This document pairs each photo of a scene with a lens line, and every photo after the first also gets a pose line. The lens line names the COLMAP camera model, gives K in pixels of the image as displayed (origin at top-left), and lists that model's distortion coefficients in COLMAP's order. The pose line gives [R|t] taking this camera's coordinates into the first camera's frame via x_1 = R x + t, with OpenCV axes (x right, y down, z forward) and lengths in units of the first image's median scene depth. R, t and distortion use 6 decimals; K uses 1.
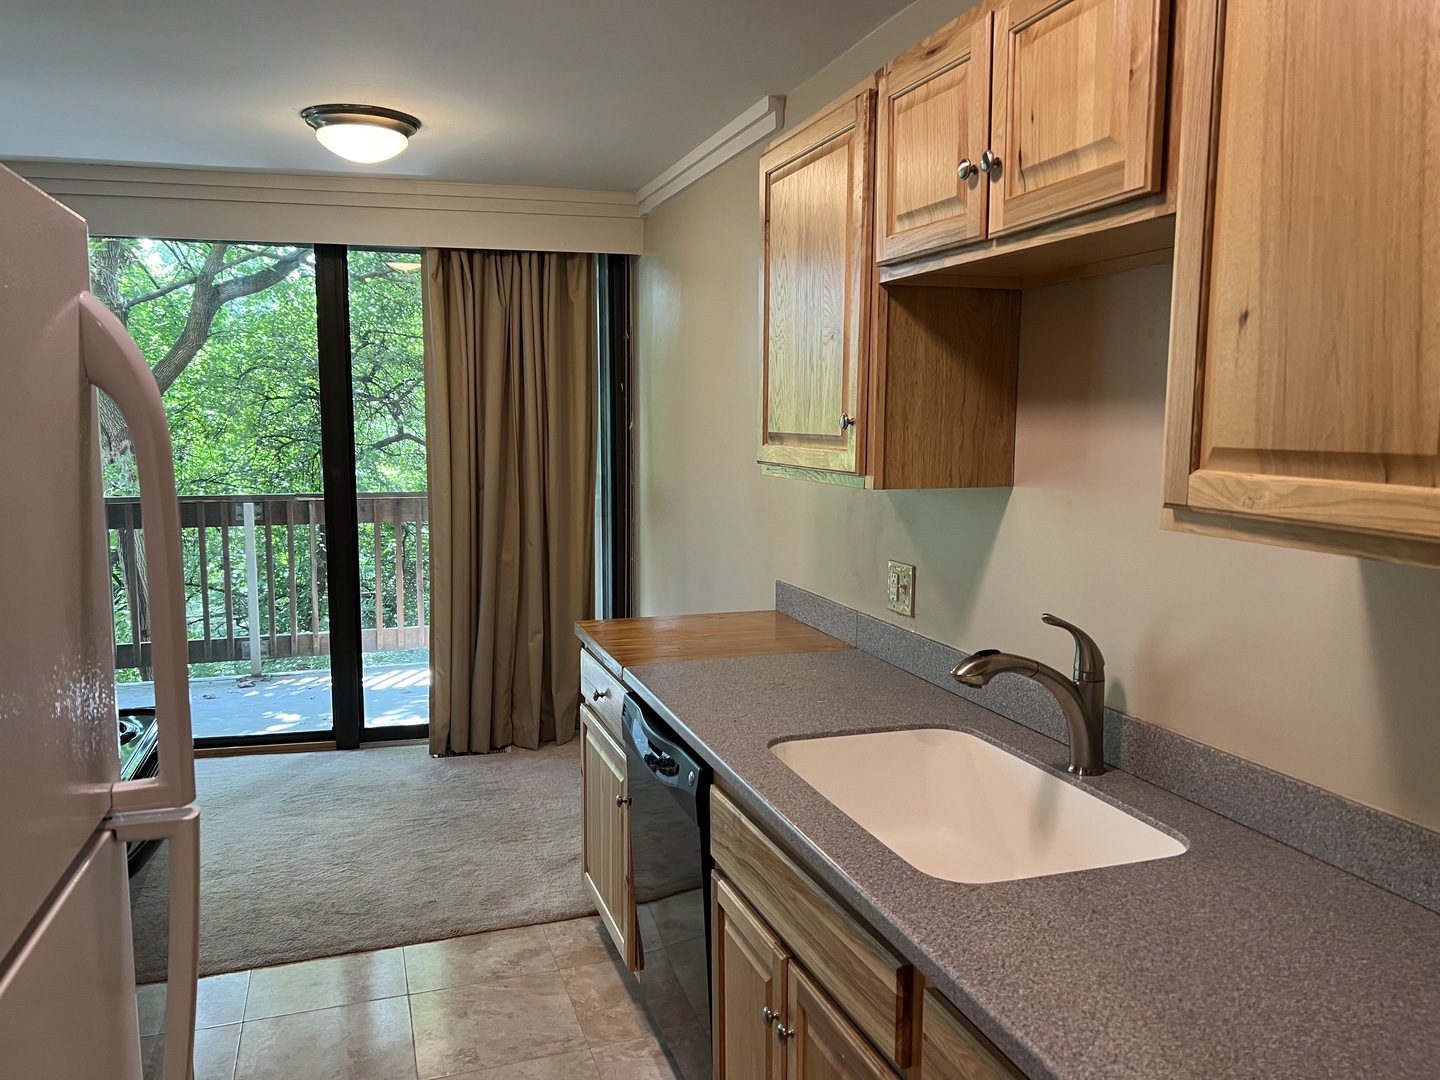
lens RADIAL K [[1077.3, 0, 713.1], [0, 1077.3, 541.8], [0, 0, 1]] dist [0.063632, -0.070164]
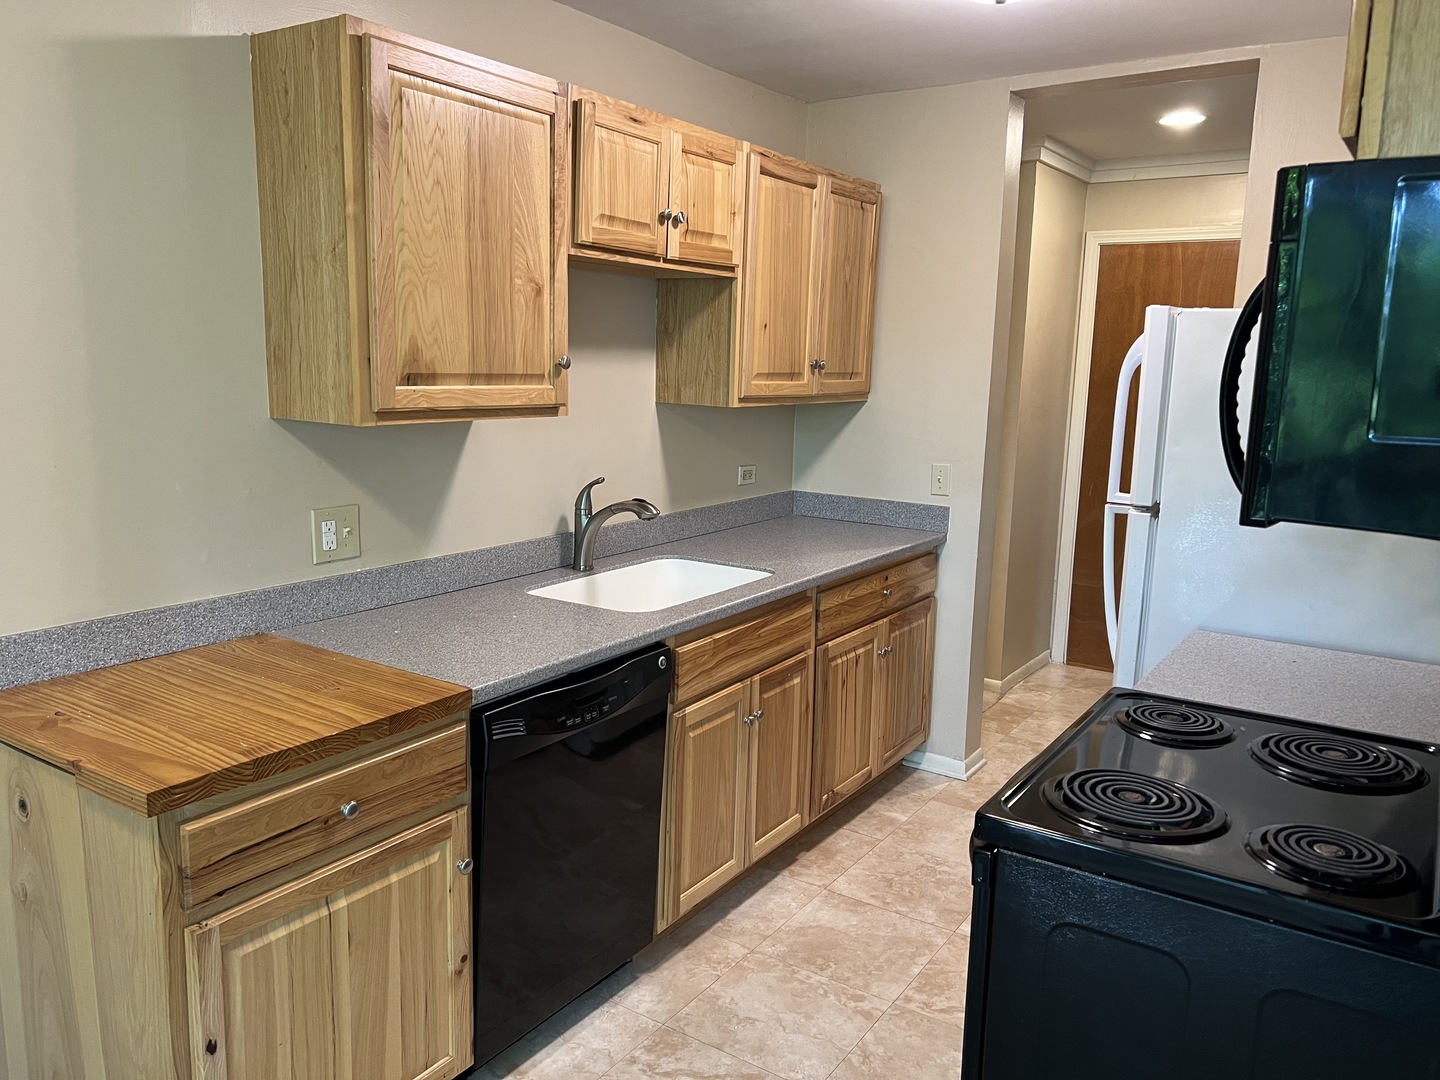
lens RADIAL K [[1077.3, 0, 723.4], [0, 1077.3, 528.0], [0, 0, 1]] dist [0.063632, -0.070164]
pose [[-0.612262, -0.143231, 0.777573, -1.146500], [0.064669, 0.971088, 0.229798, -0.233616], [-0.788005, 0.190981, -0.585298, 1.900913]]
